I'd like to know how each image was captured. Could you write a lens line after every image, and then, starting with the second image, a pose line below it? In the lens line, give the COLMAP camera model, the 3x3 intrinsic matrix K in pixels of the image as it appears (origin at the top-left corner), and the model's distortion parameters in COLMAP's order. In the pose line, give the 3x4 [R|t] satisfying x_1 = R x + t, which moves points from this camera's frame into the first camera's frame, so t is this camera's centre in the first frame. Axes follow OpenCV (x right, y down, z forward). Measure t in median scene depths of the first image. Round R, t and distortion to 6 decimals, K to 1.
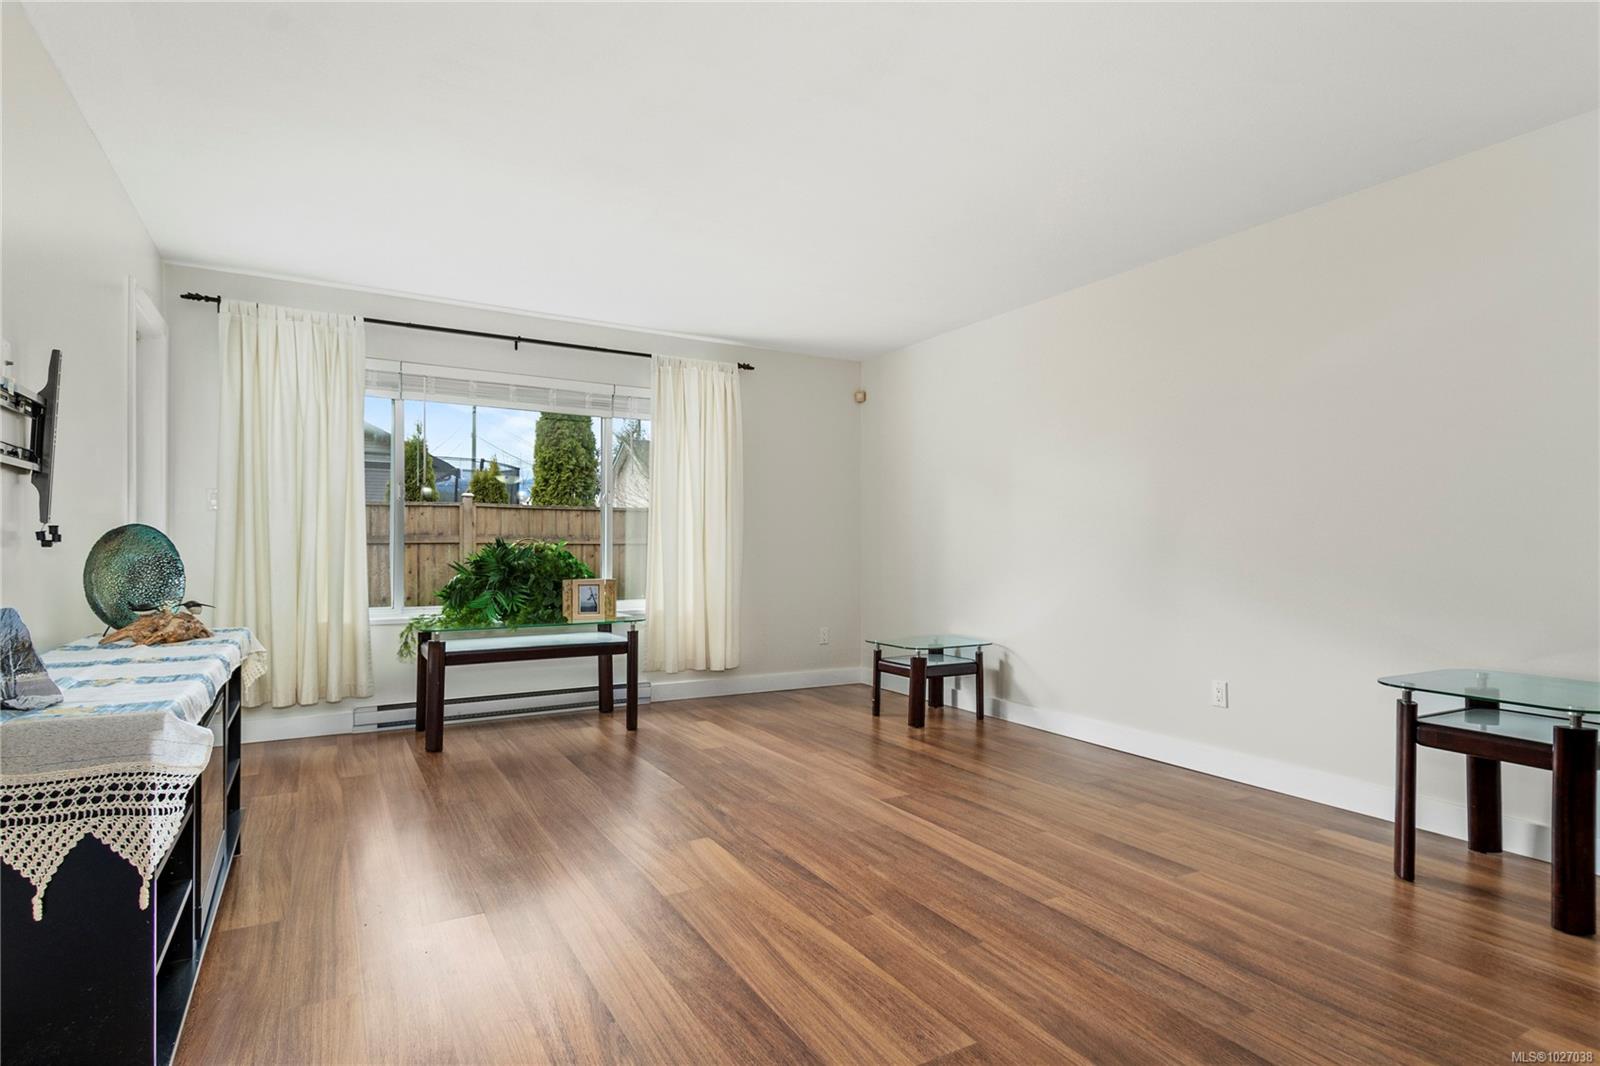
lens RADIAL K [[842.1, 0, 801.8], [0, 842.1, 538.3], [0, 0, 1]] dist [0.047241, -0.025229]
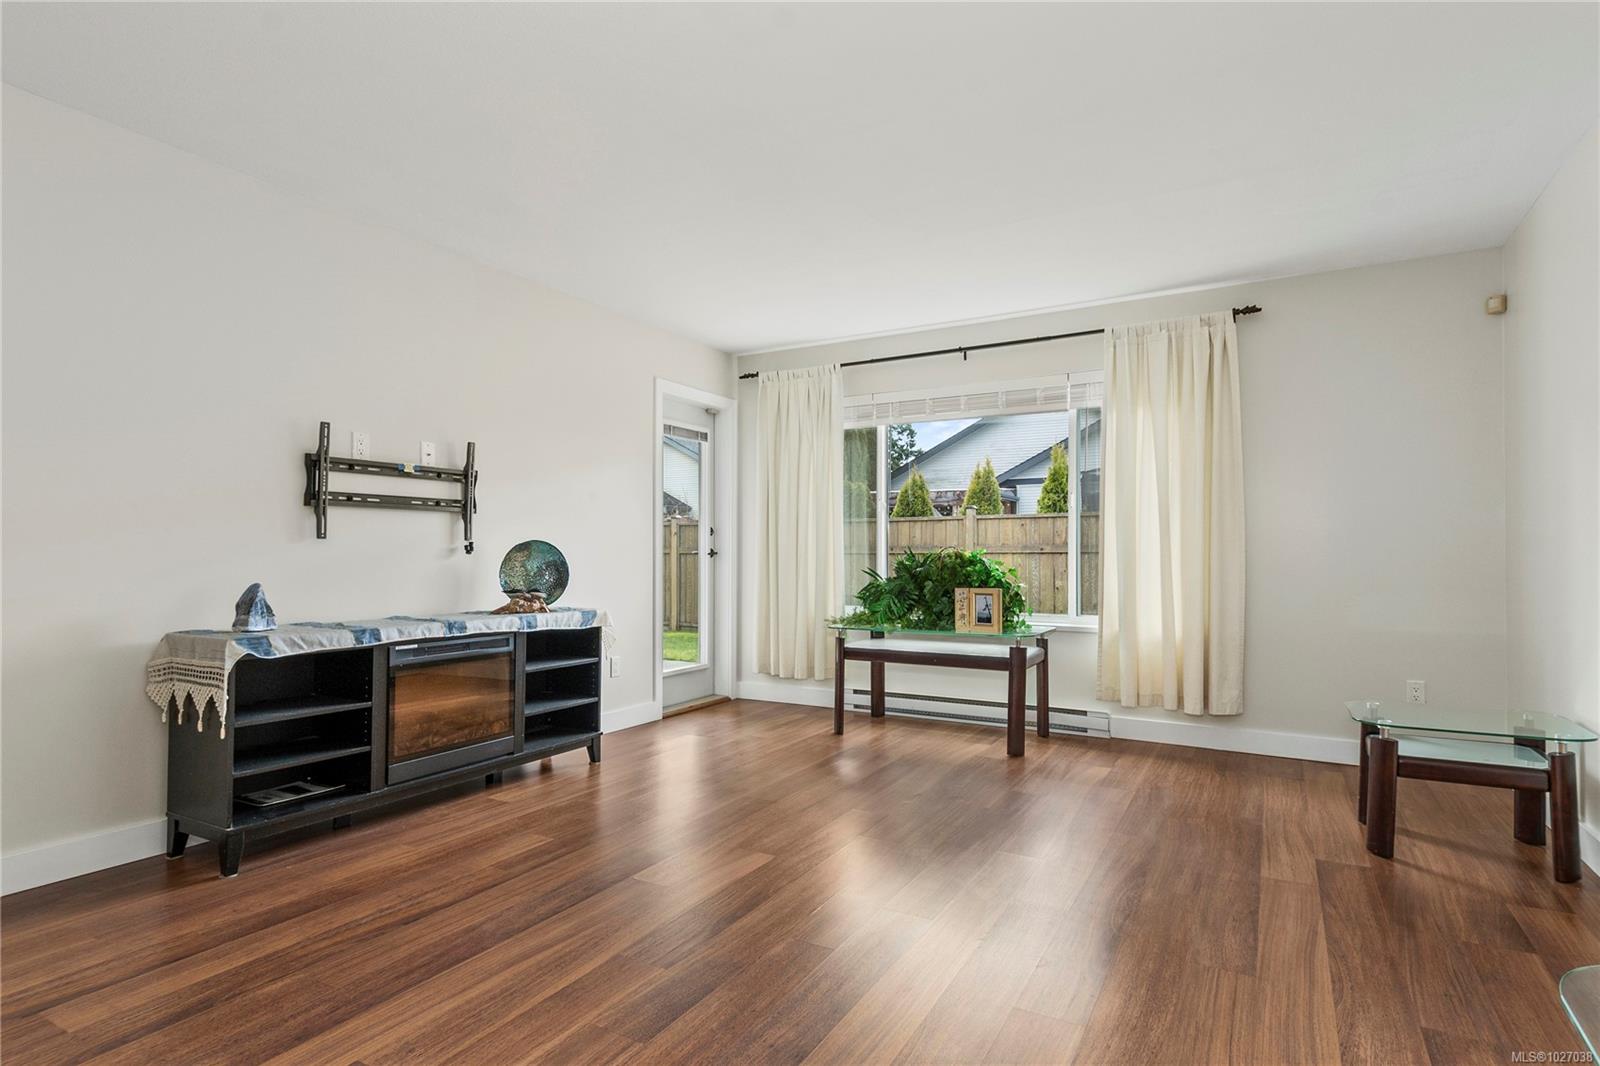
lens RADIAL K [[842.1, 0, 797.3], [0, 842.1, 546.8], [0, 0, 1]] dist [0.047241, -0.025229]
pose [[0.498780, -0.009615, -0.866675, 0.479389], [0.009447, 0.999939, -0.005657, 0.005217], [0.866677, -0.005365, 0.498841, 0.352376]]
